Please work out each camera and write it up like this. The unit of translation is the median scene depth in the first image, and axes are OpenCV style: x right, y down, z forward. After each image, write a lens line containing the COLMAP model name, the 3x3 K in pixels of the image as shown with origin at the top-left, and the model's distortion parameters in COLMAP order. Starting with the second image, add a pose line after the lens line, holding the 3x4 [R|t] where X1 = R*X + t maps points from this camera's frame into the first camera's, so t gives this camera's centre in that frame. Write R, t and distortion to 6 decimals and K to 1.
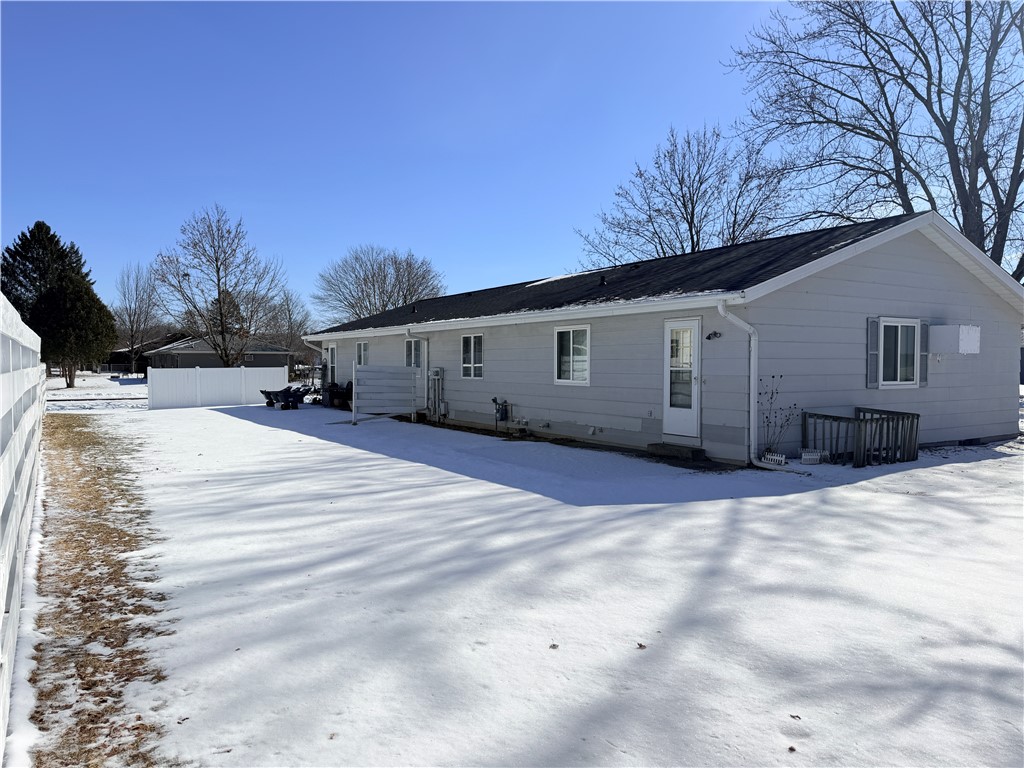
lens RADIAL K [[714.0, 0, 512.0], [0, 714.0, 384.0], [0, 0, 1]] dist [0.035680, -0.001394]
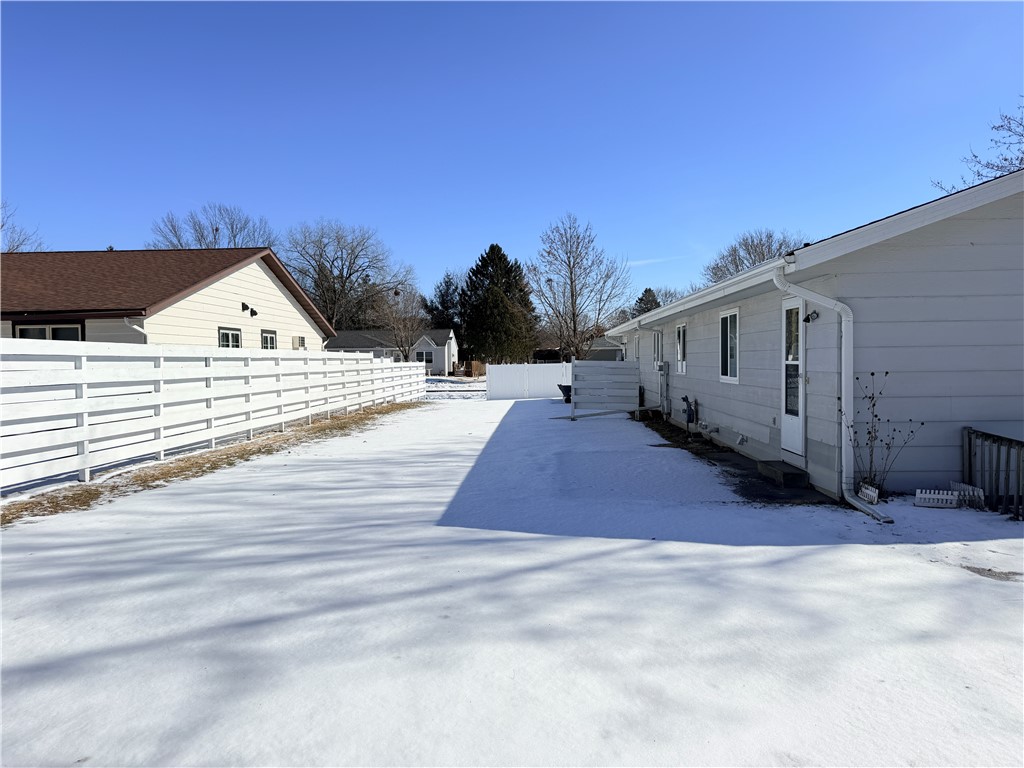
lens RADIAL K [[714.0, 0, 512.0], [0, 714.0, 384.0], [0, 0, 1]] dist [0.035680, -0.001394]
pose [[0.808307, 0.002279, -0.588756, 0.457657], [0.005149, 0.999927, 0.010940, -0.008850], [0.588738, -0.011875, 0.808237, 0.231645]]
